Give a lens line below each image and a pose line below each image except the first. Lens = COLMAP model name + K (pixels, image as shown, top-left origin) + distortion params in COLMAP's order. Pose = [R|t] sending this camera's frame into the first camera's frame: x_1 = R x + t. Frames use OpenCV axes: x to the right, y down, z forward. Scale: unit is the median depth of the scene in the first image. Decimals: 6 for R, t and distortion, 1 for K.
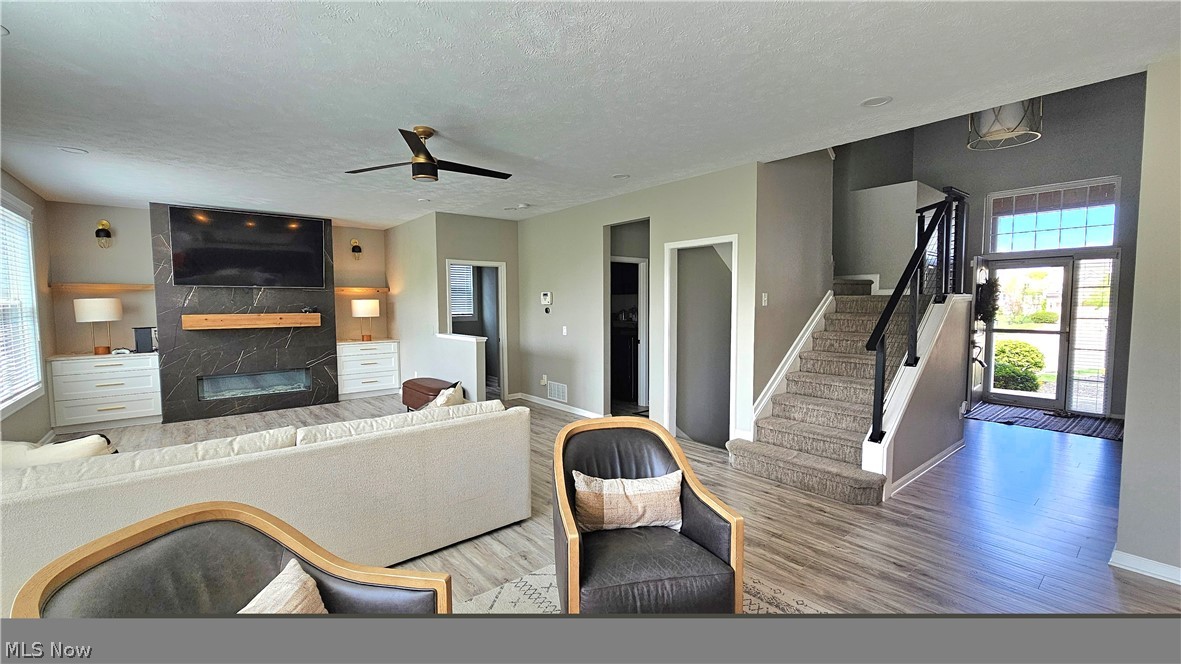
lens RADIAL K [[481.2, 0, 590.5], [0, 481.2, 332.0], [0, 0, 1]] dist [0.000143, 0.000243]
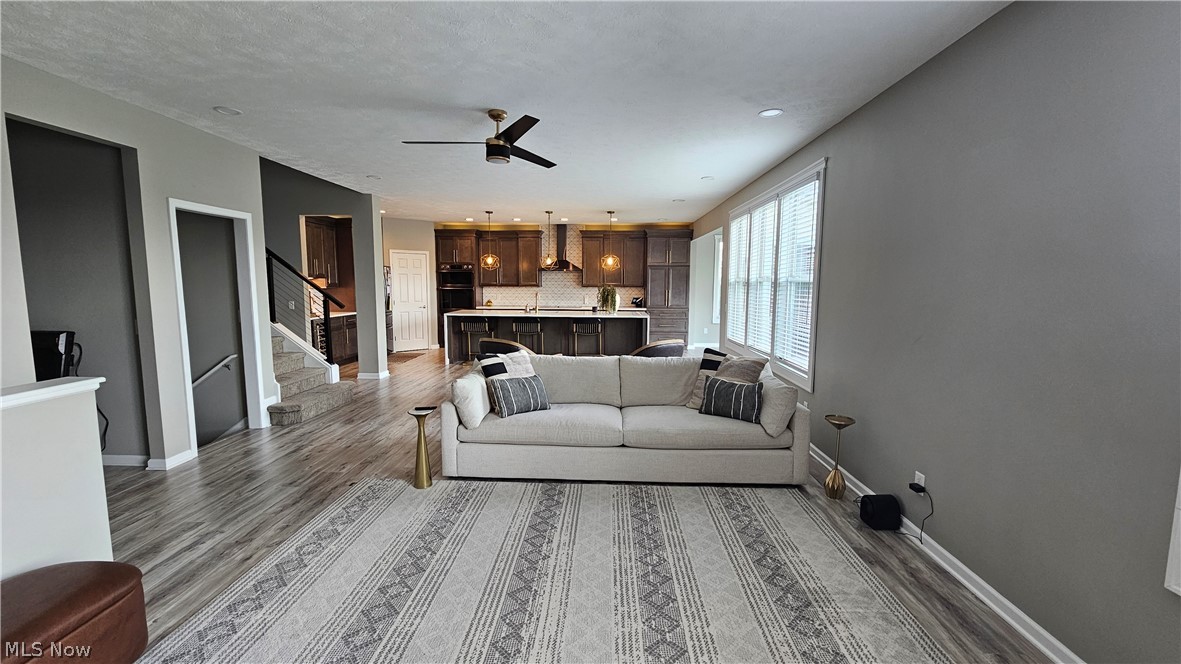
lens RADIAL K [[481.2, 0, 590.5], [0, 481.2, 332.0], [0, 0, 1]] dist [0.000143, 0.000243]
pose [[-0.747709, -0.065724, 0.660766, -0.702123], [0.040078, 0.988809, 0.143705, -0.052912], [-0.662816, 0.133932, -0.736707, 0.975293]]
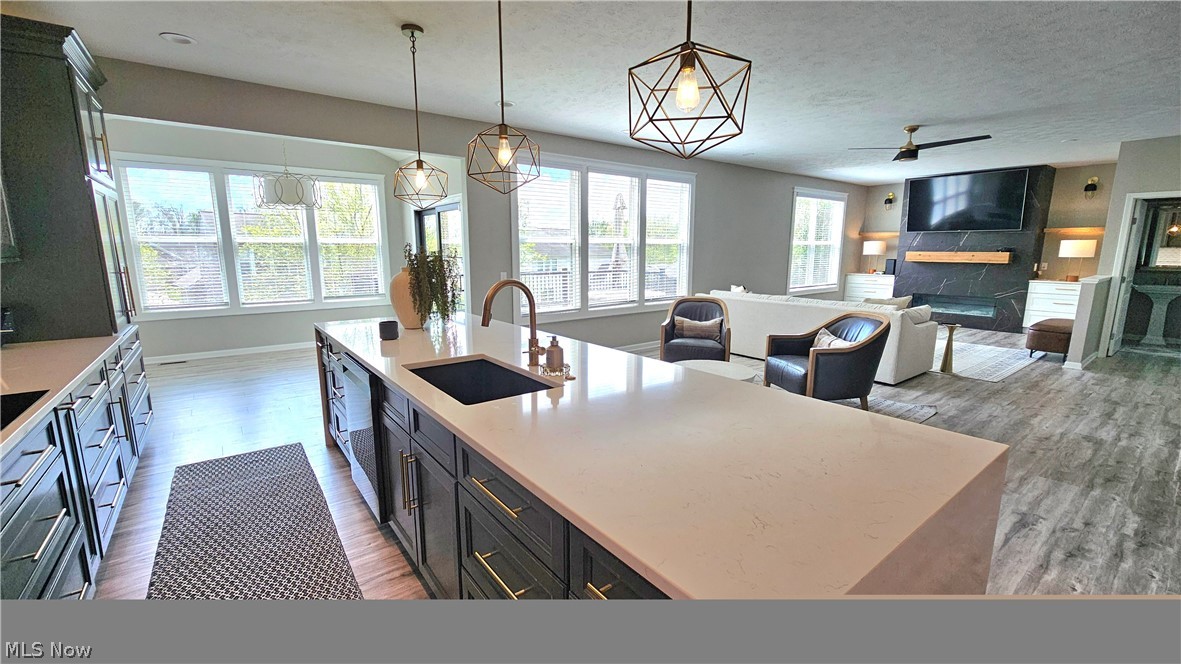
lens RADIAL K [[481.2, 0, 590.5], [0, 481.2, 332.0], [0, 0, 1]] dist [0.000143, 0.000243]
pose [[-0.032834, 0.178277, -0.983432, 0.750911], [-0.061886, 0.981712, 0.180031, 0.003892], [0.997543, 0.066772, -0.021201, 0.033162]]
